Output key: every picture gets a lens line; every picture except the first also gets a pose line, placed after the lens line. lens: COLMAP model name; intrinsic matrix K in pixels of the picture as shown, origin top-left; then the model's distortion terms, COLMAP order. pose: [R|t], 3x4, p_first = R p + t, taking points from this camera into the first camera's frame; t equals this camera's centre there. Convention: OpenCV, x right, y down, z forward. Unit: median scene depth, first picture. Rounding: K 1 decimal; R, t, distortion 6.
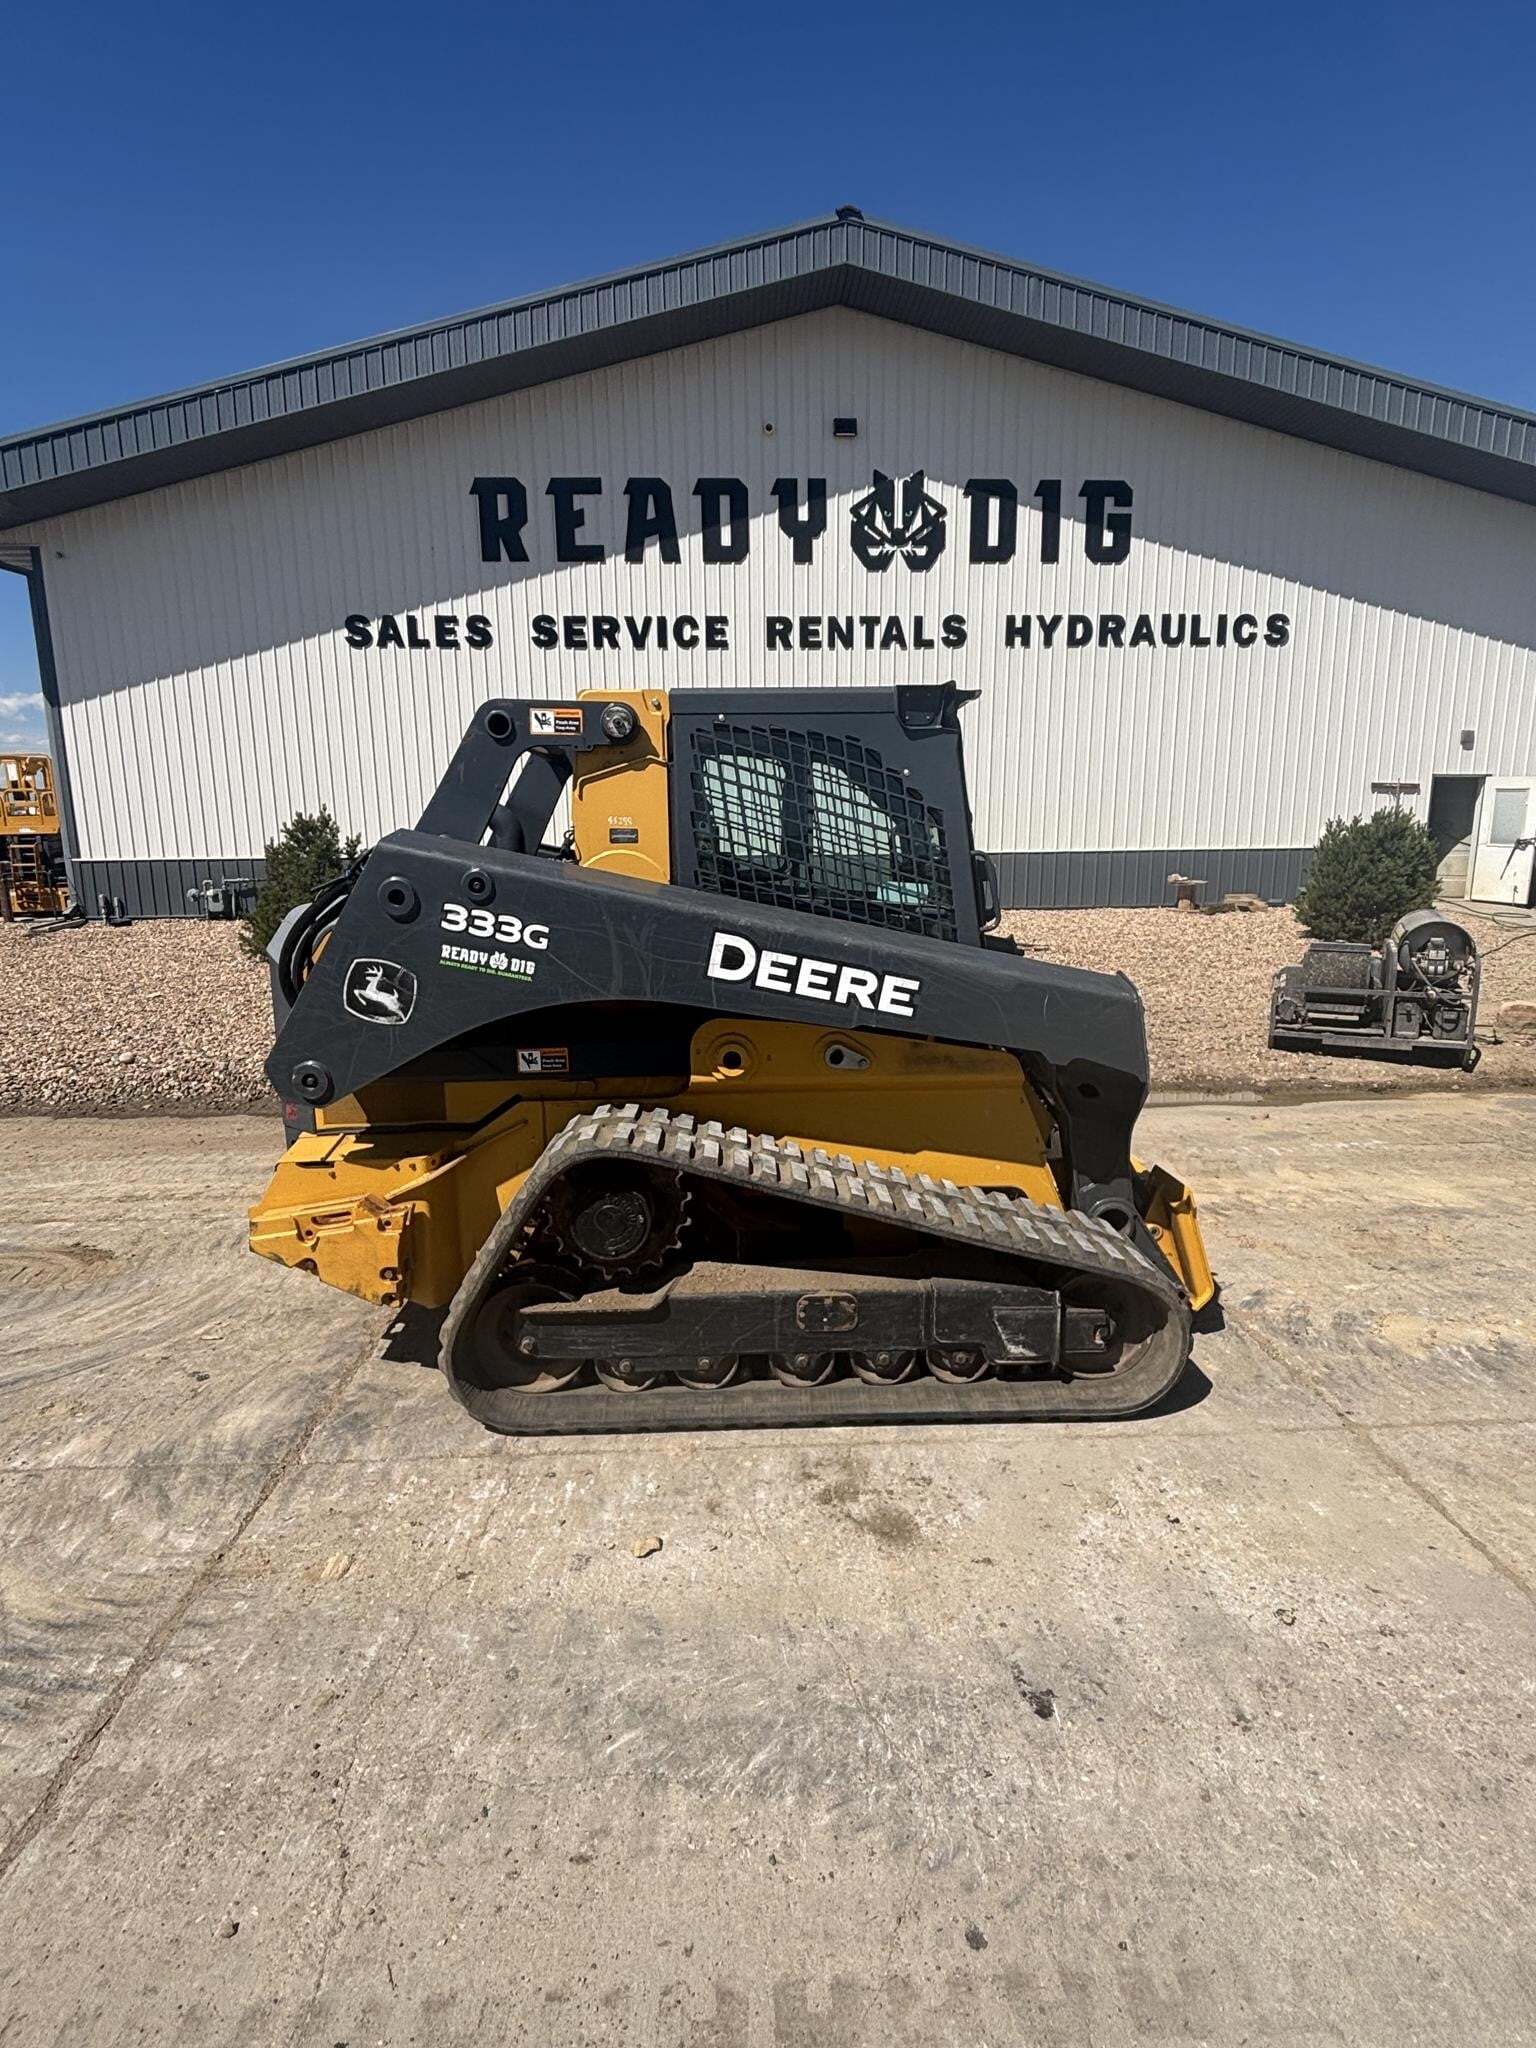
lens RADIAL K [[1052.3, 0, 770.9], [0, 1052.3, 1010.8], [0, 0, 1]] dist [0.044959, -0.055135]
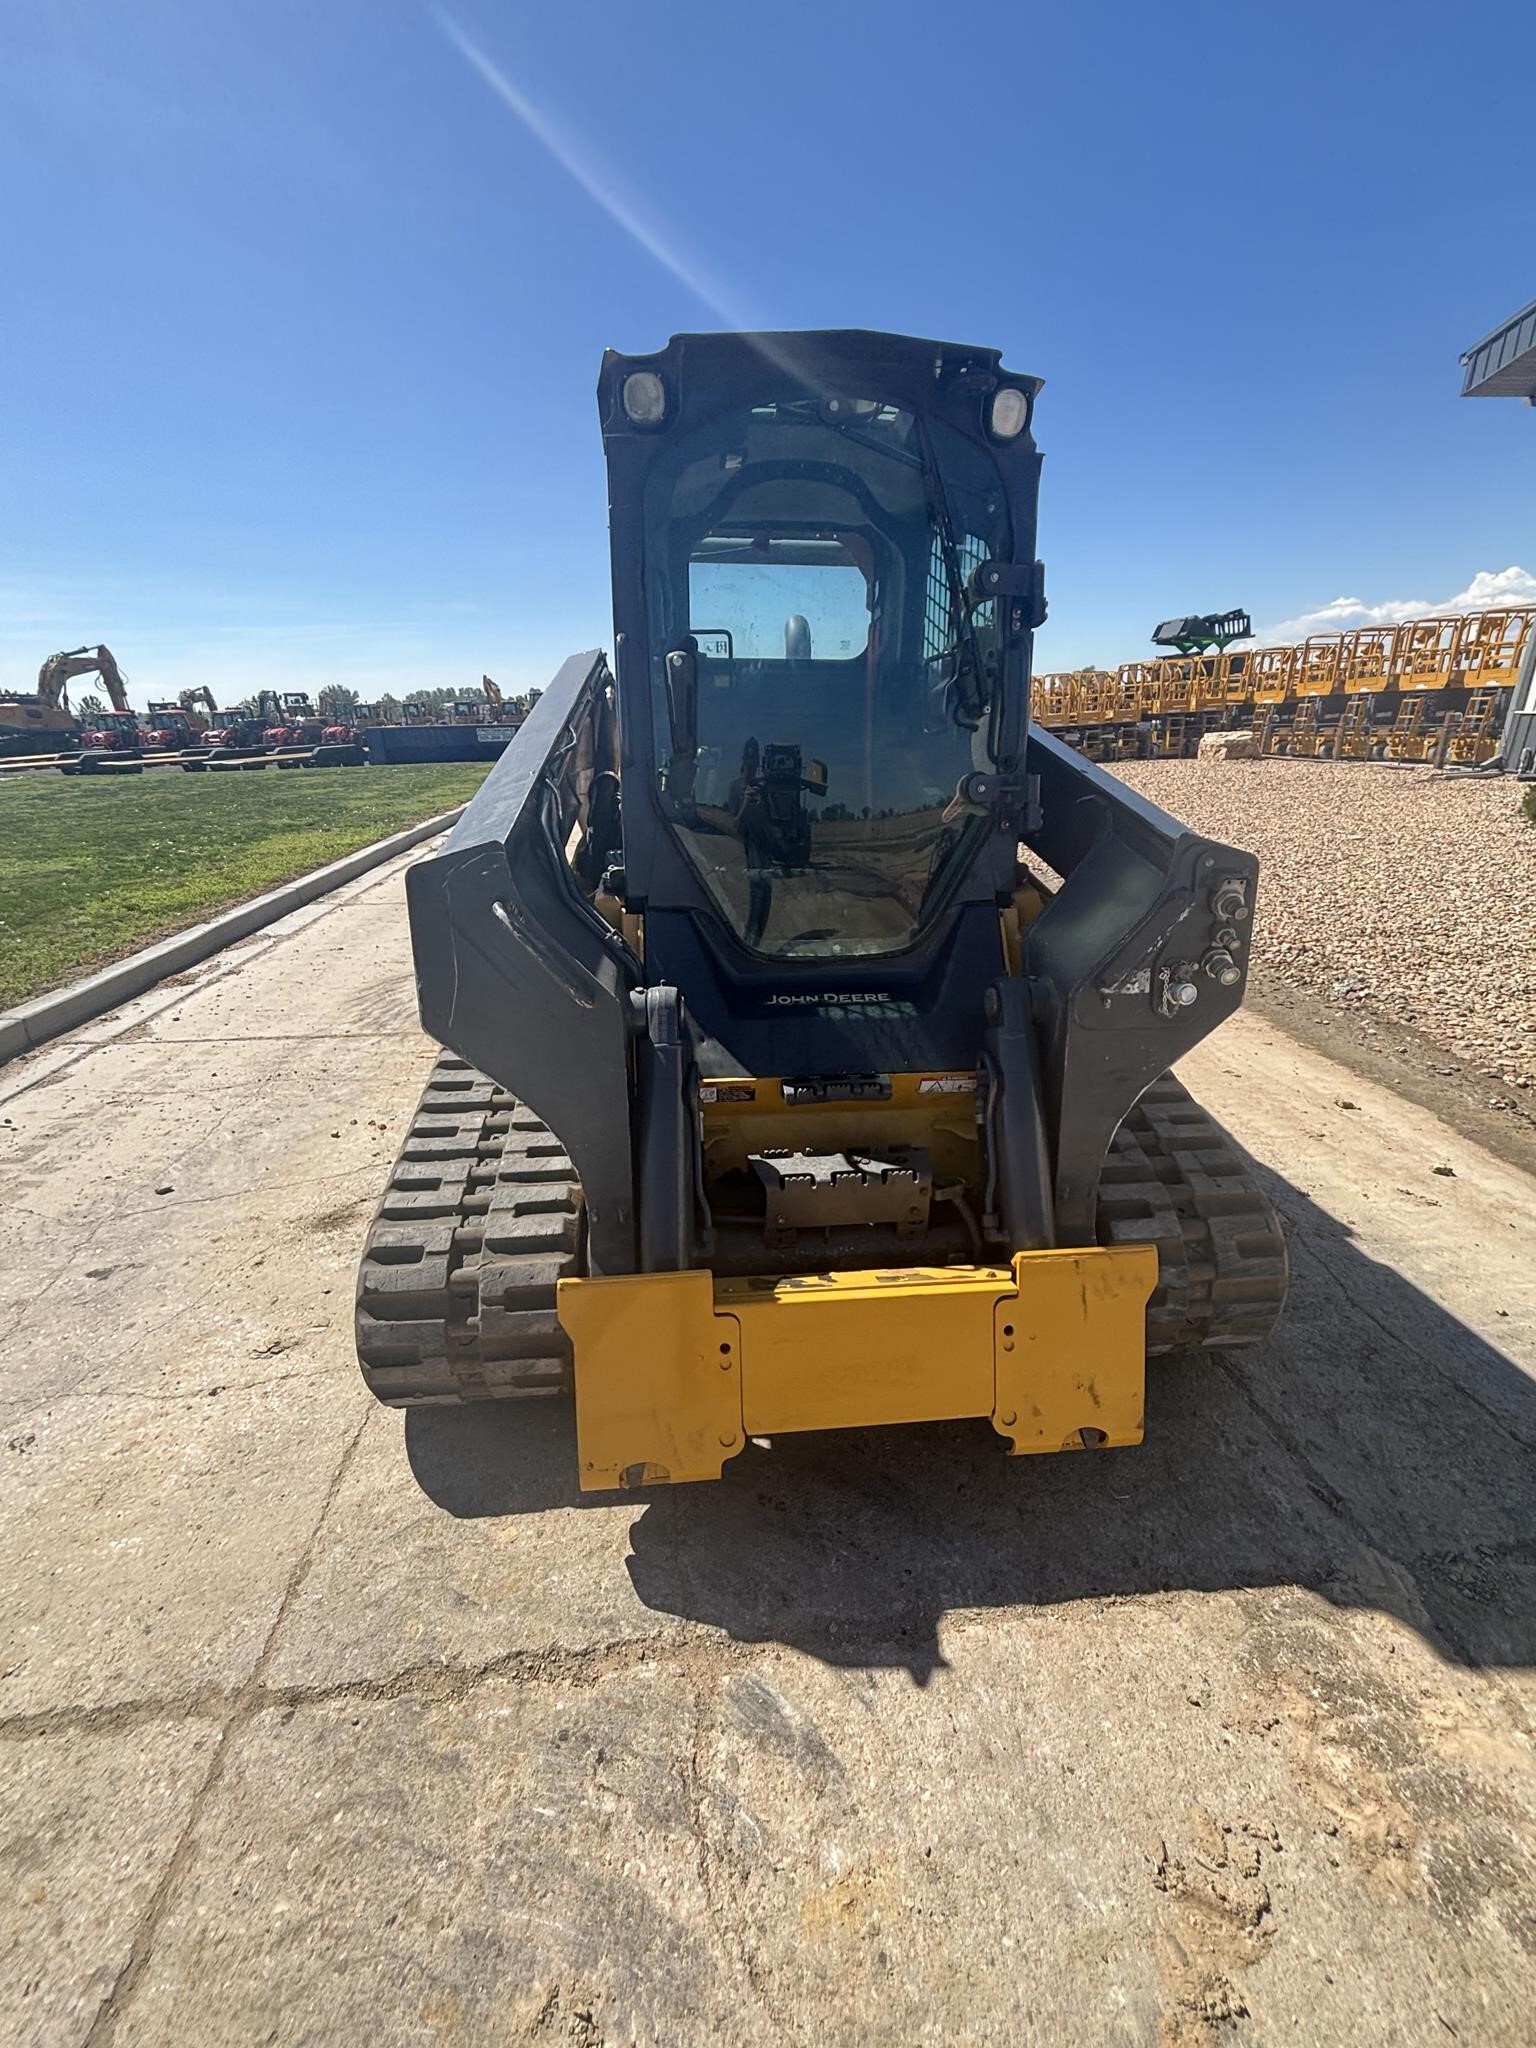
lens RADIAL K [[823.5, 0, 771.6], [0, 823.5, 1019.5], [0, 0, 1]] dist [0.001603, 0.000804]
pose [[0.073083, 0.360745, -0.929797, 0.788251], [-0.161601, 0.924253, 0.345892, -0.127825], [0.984146, 0.124977, 0.125844, 1.092821]]
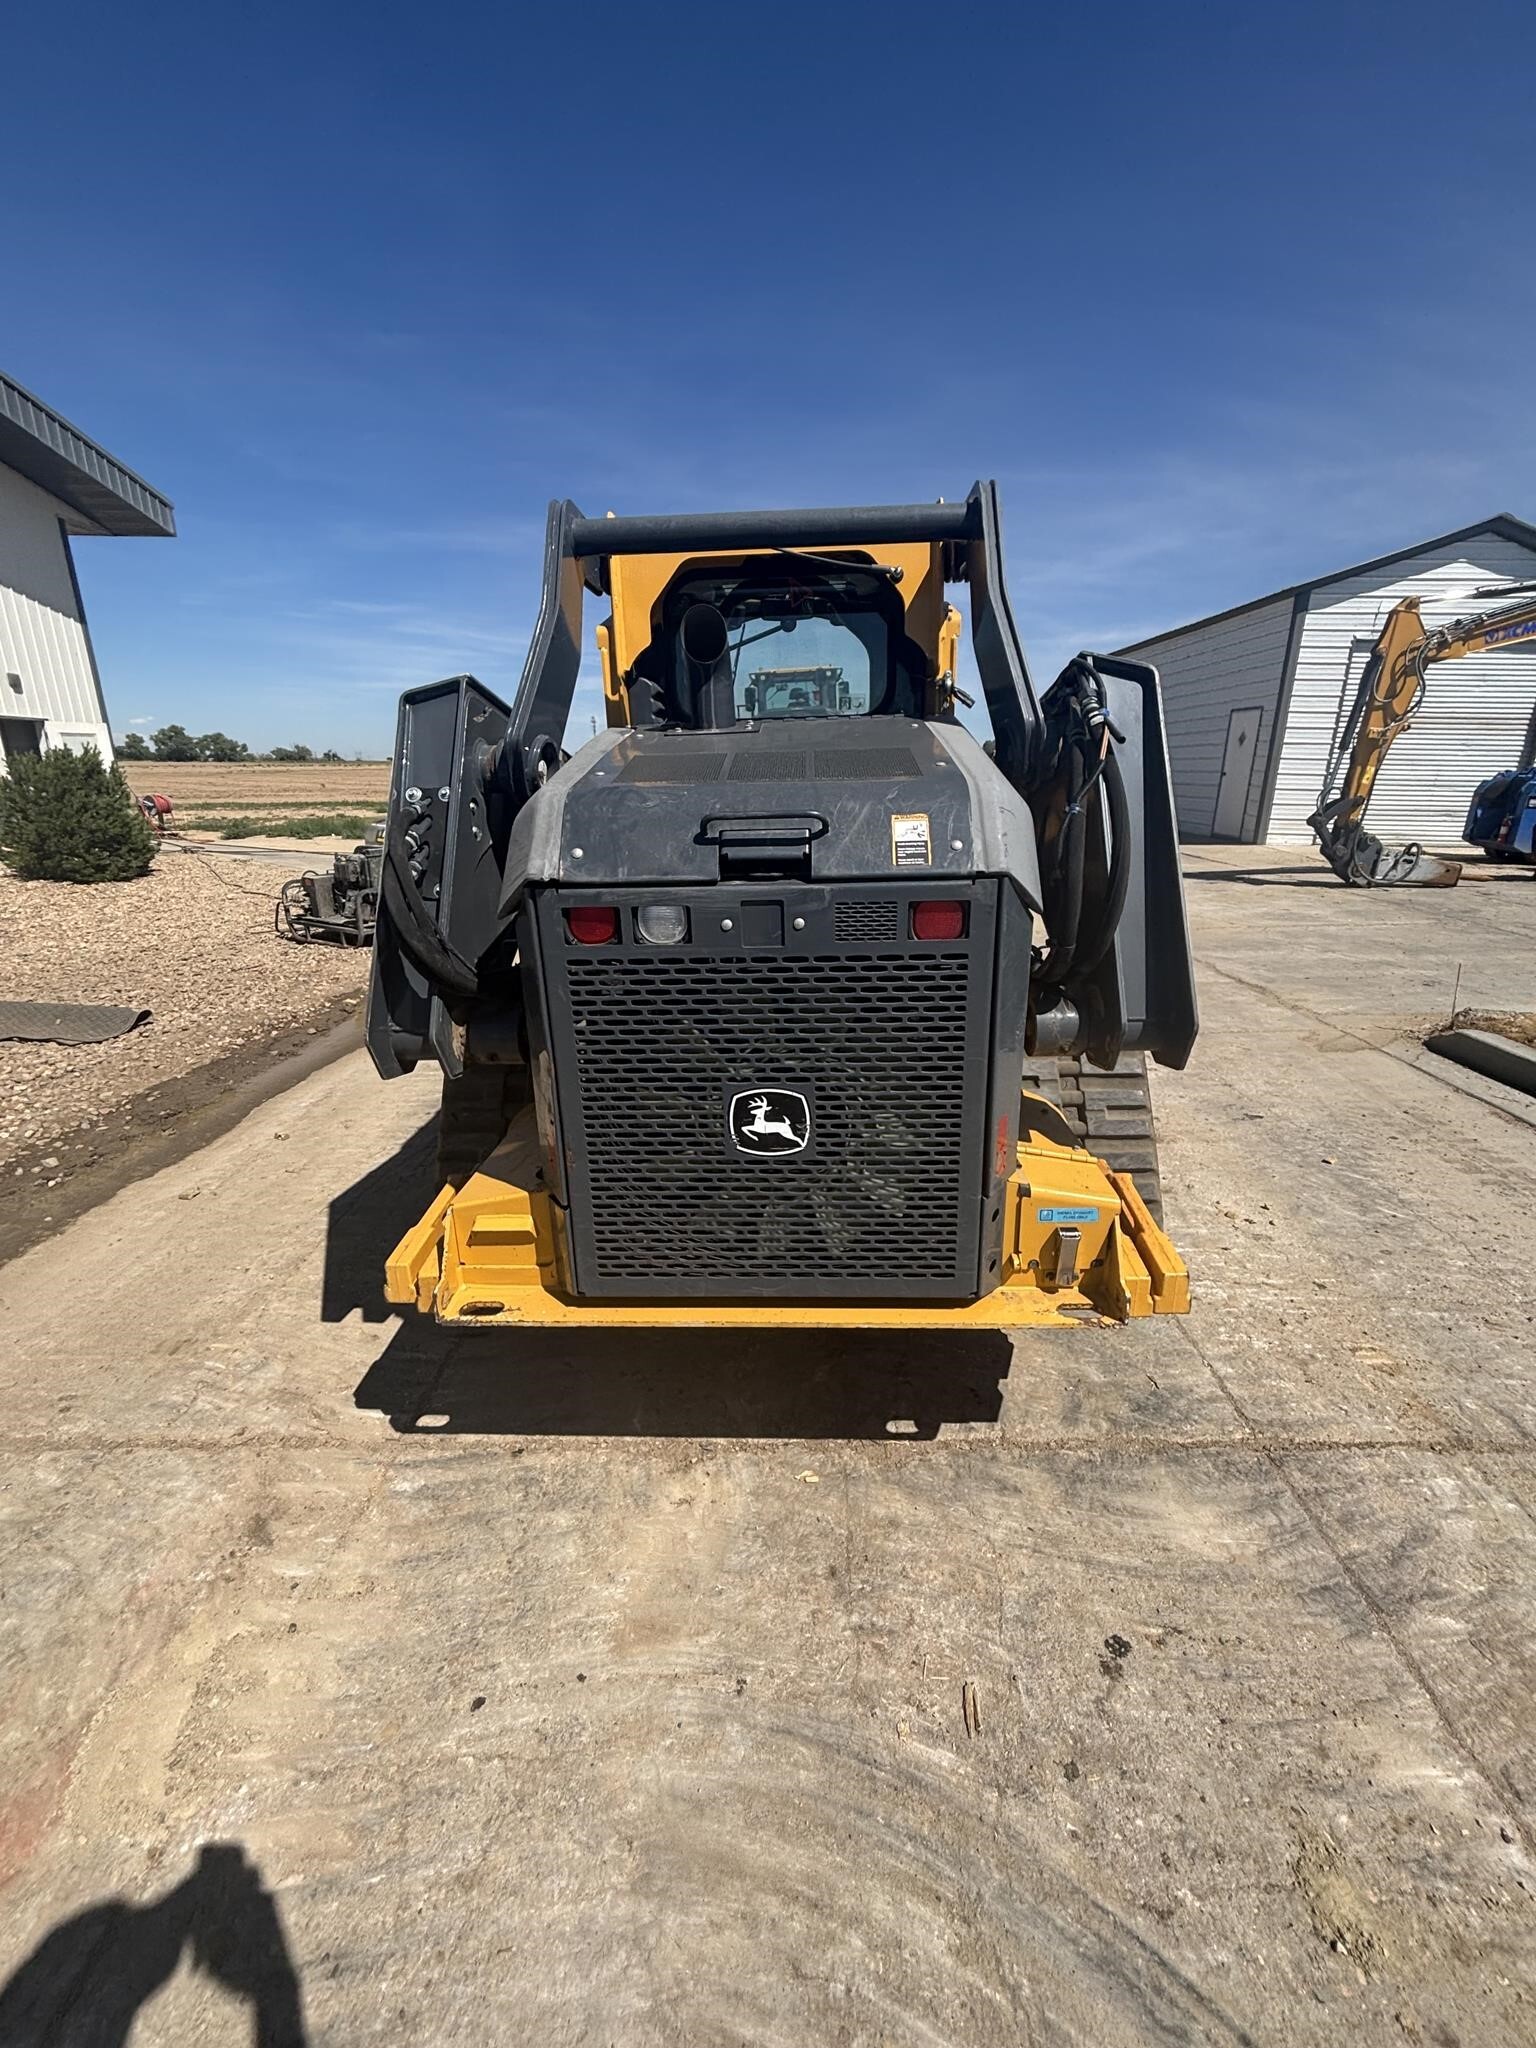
lens RADIAL K [[829.8, 0, 771.1], [0, 829.8, 1013.3], [0, 0, 1]] dist [-0.007055, 0.004843]
pose [[0.070950, -0.277253, 0.958174, -0.908655], [0.181362, 0.948169, 0.260929, -0.120929], [-0.980854, 0.155263, 0.117556, 1.119857]]
